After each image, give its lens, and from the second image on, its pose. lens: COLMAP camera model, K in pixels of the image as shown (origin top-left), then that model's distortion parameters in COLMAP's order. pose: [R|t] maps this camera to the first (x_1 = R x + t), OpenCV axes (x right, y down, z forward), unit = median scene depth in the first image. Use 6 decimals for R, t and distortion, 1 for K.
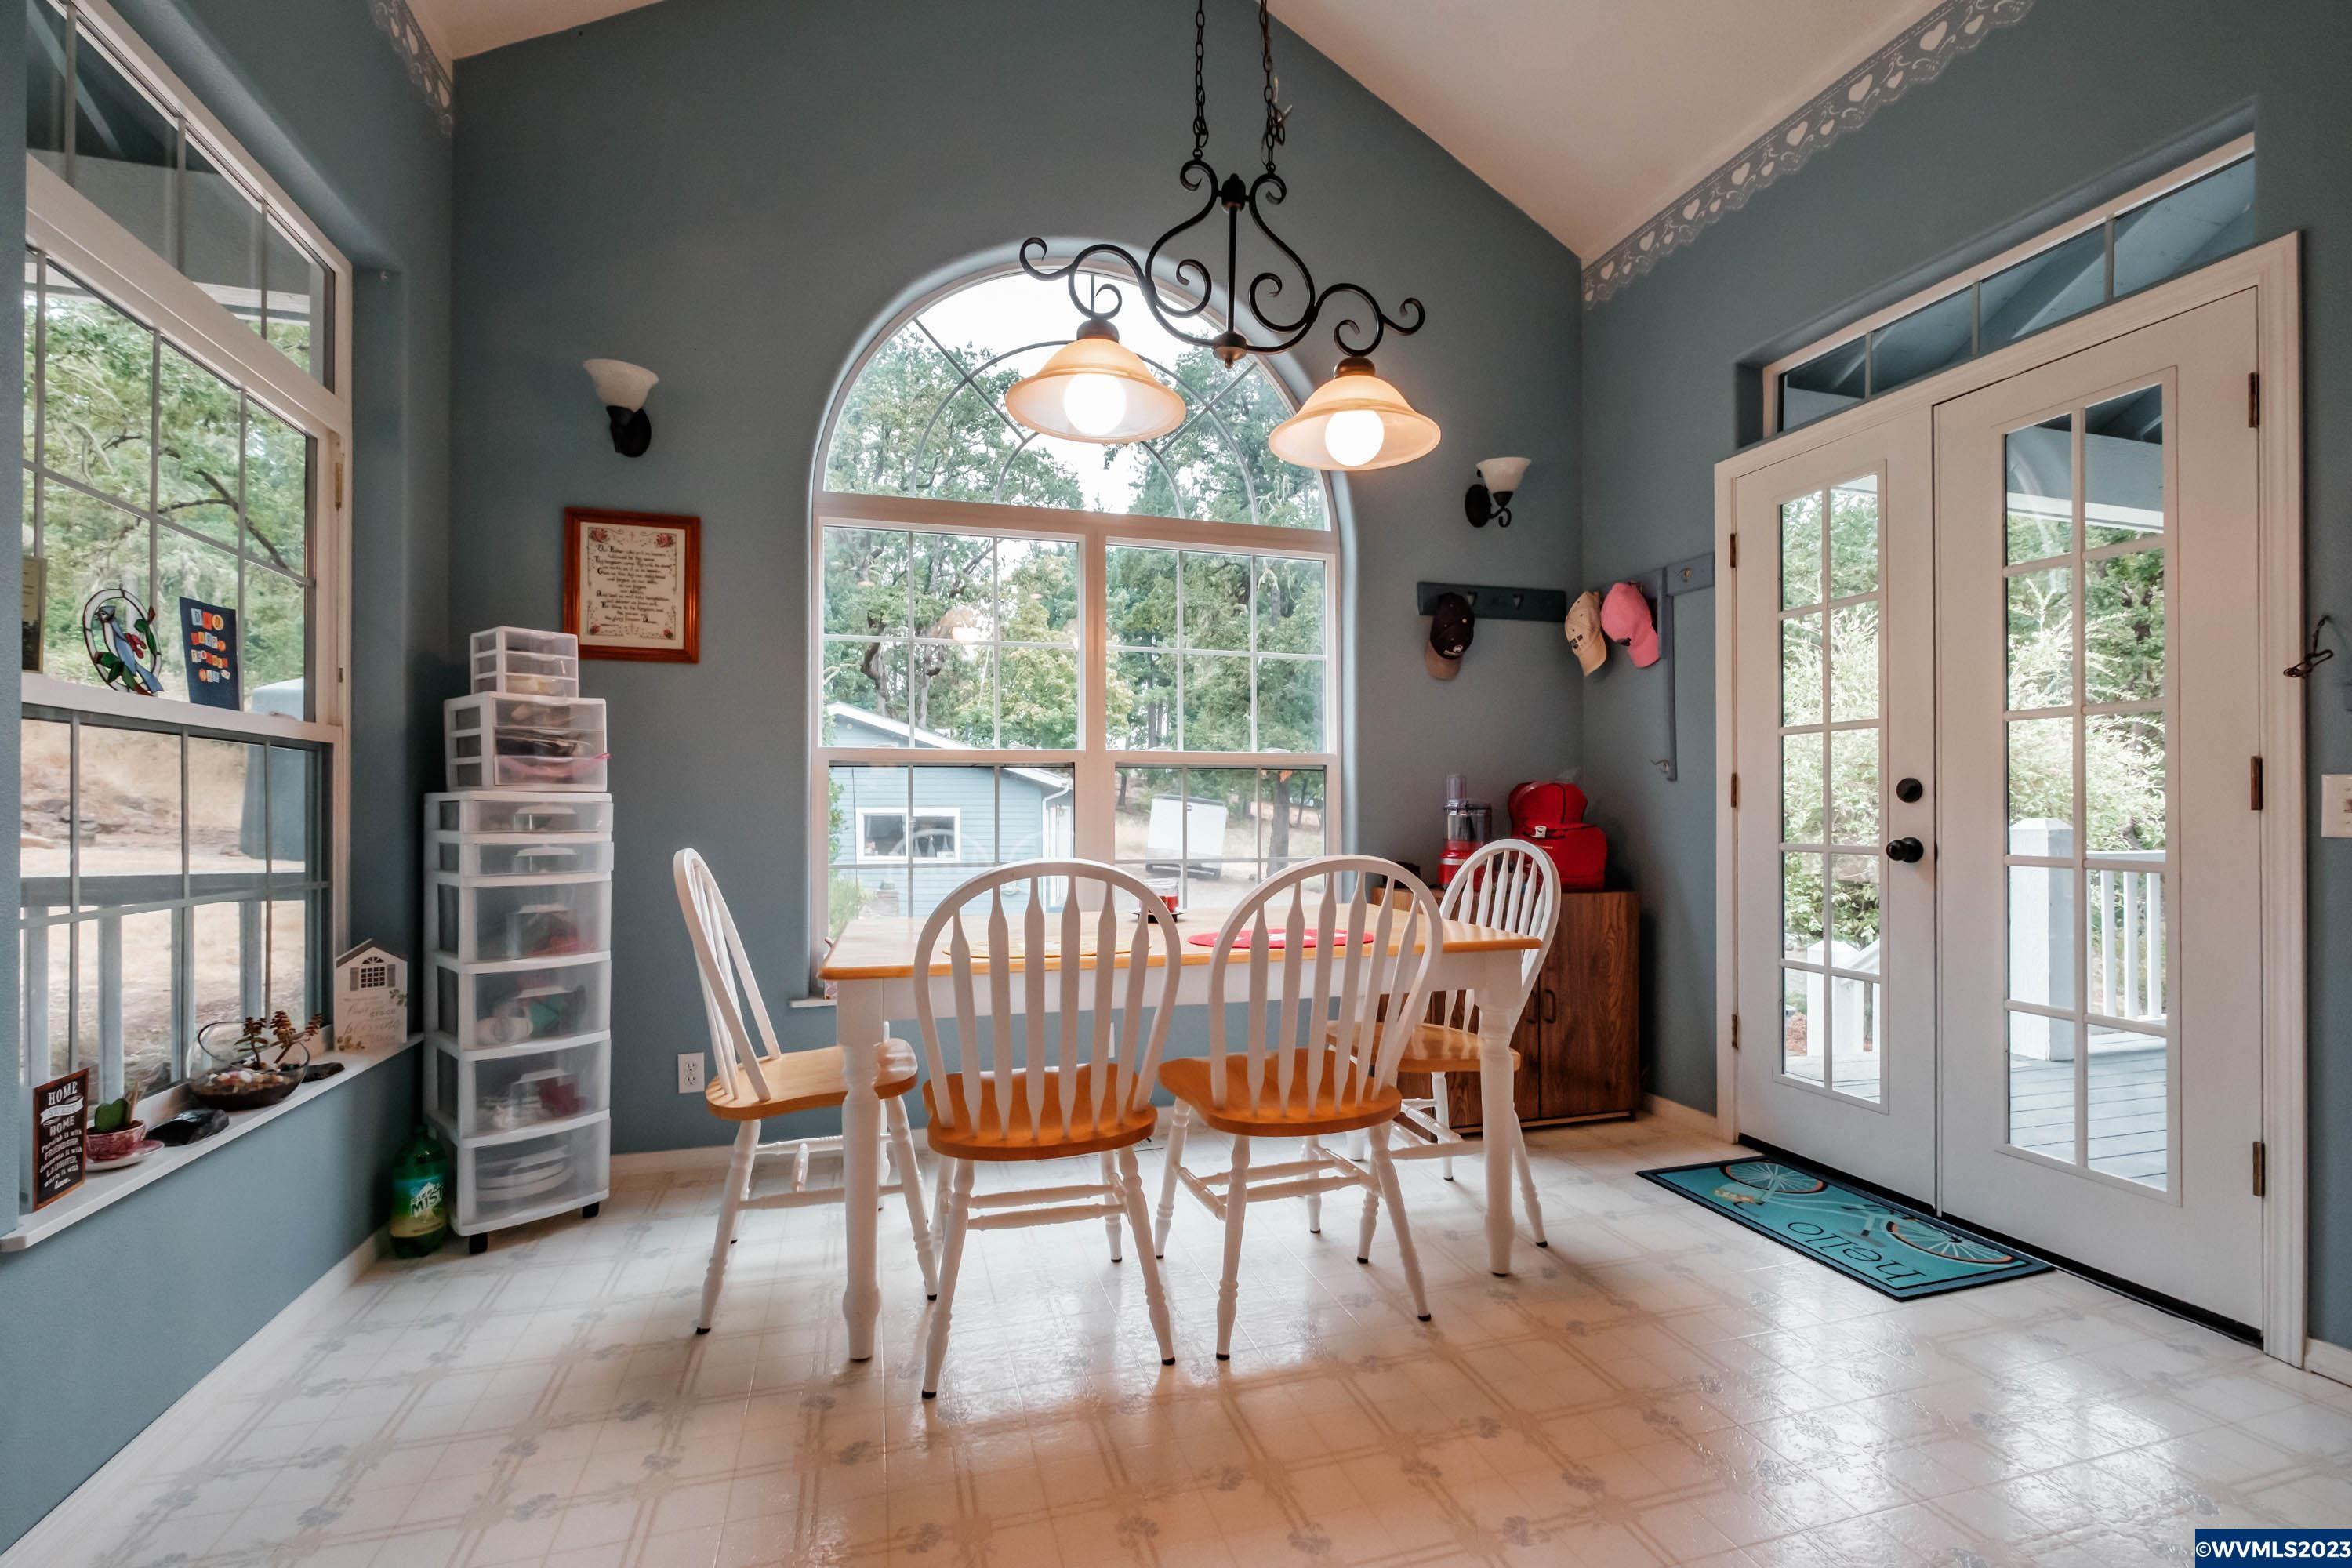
lens RADIAL K [[1024.1, 0, 1180.6], [0, 1024.1, 789.5], [0, 0, 1]] dist [0.000372, -0.000258]
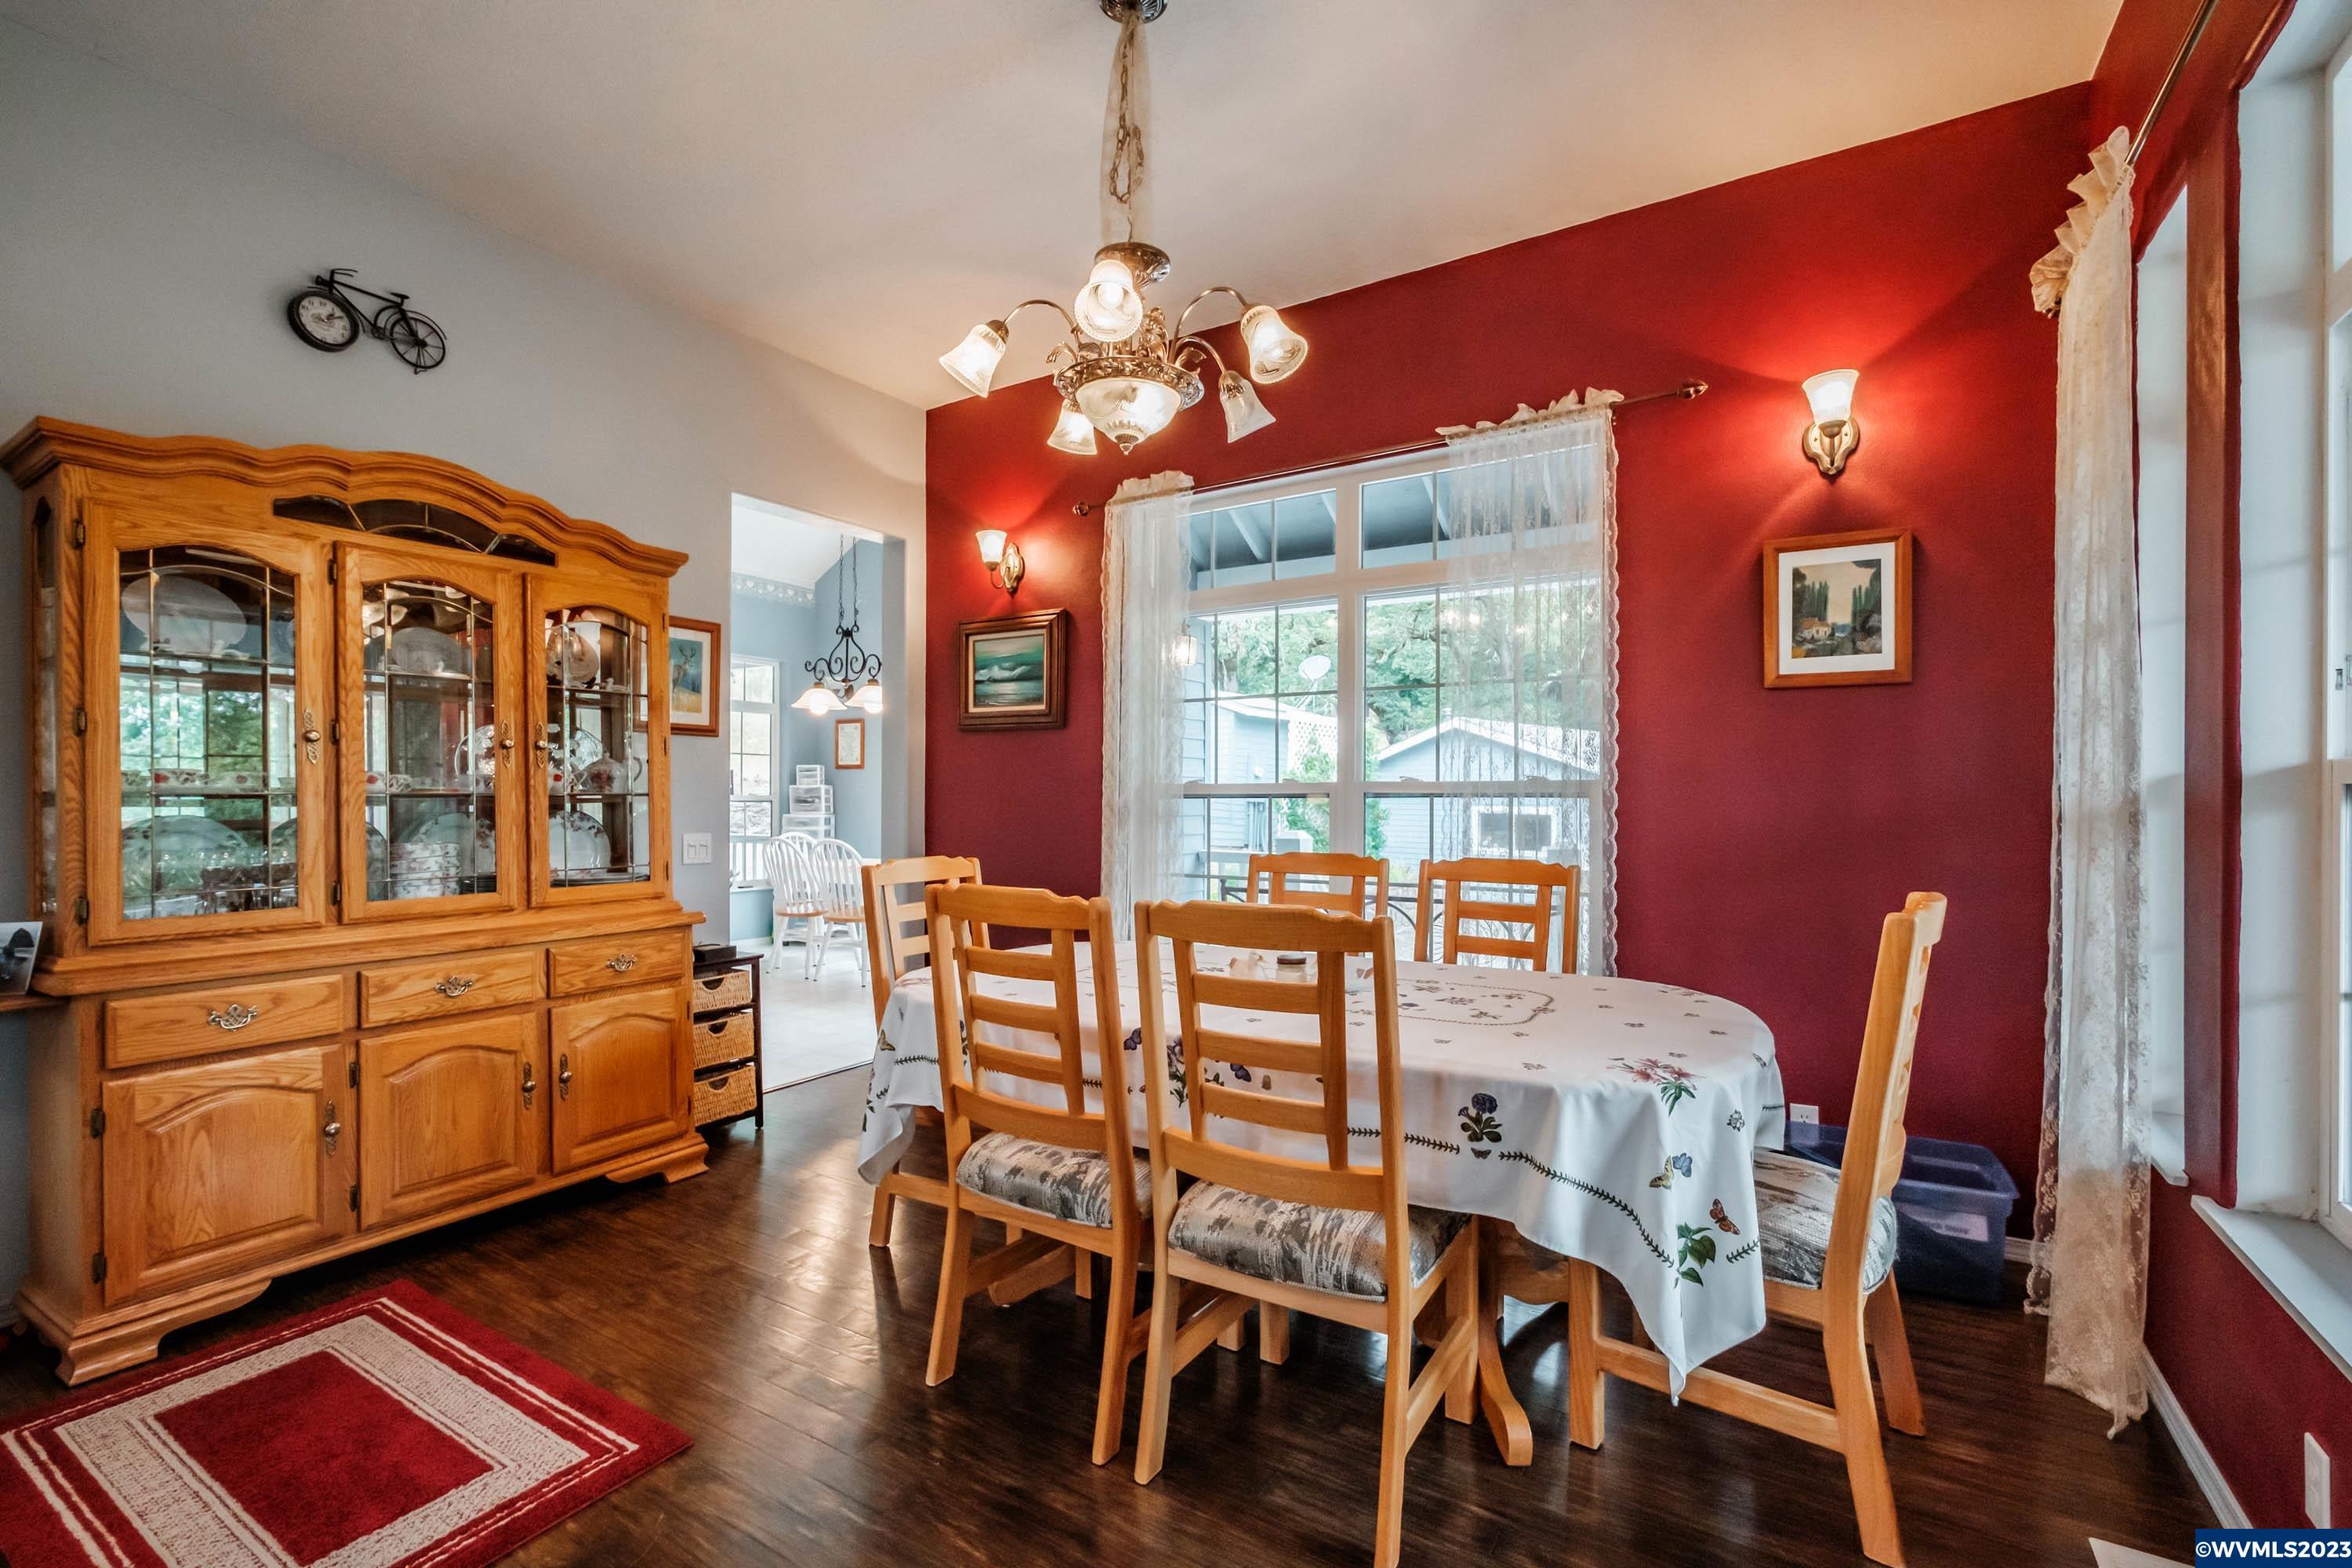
lens RADIAL K [[1024.1, 0, 1177.5], [0, 1024.1, 789.8], [0, 0, 1]] dist [0.000372, -0.000258]
pose [[0.643059, 0.000728, -0.765817, 2.898587], [0.009309, 0.999918, 0.008767, -0.099961], [0.765760, -0.012767, 0.642999, -0.258080]]
